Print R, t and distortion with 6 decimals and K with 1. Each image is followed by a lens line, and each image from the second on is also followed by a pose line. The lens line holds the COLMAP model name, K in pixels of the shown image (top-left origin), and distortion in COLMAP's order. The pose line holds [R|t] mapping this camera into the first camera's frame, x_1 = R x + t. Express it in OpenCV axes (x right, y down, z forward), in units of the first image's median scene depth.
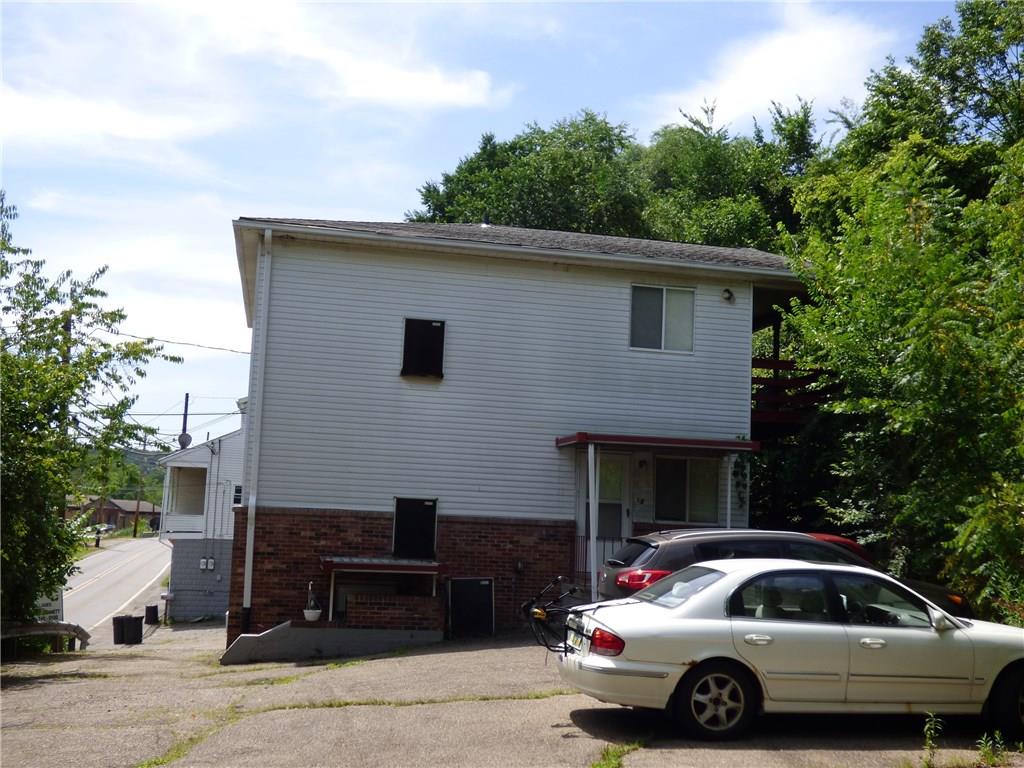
lens RADIAL K [[1111.7, 0, 517.5], [0, 1111.7, 389.3], [0, 0, 1]] dist [-0.004328, 0.013082]
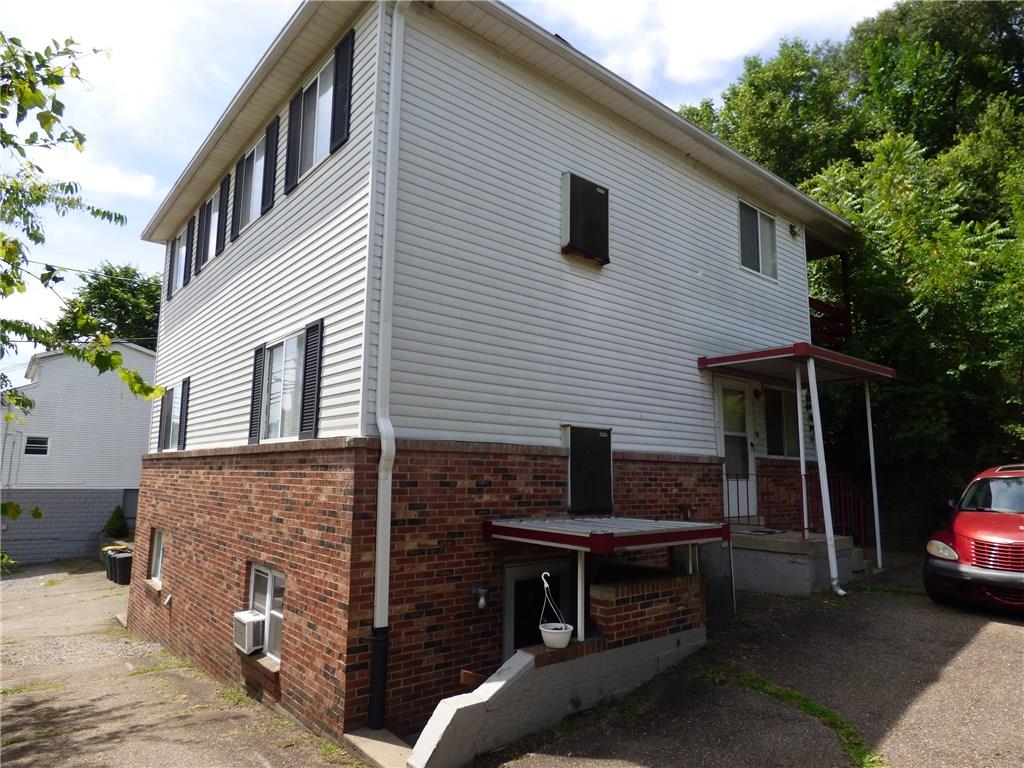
lens RADIAL K [[624.6, 0, 512.0], [0, 624.6, 384.0], [0, 0, 1]] dist [-0.007986, -0.001448]
pose [[0.880158, 0.040359, 0.472962, -0.325812], [-0.036488, 0.999183, -0.017361, 0.080831], [-0.473276, -0.001977, 0.880912, 0.689062]]
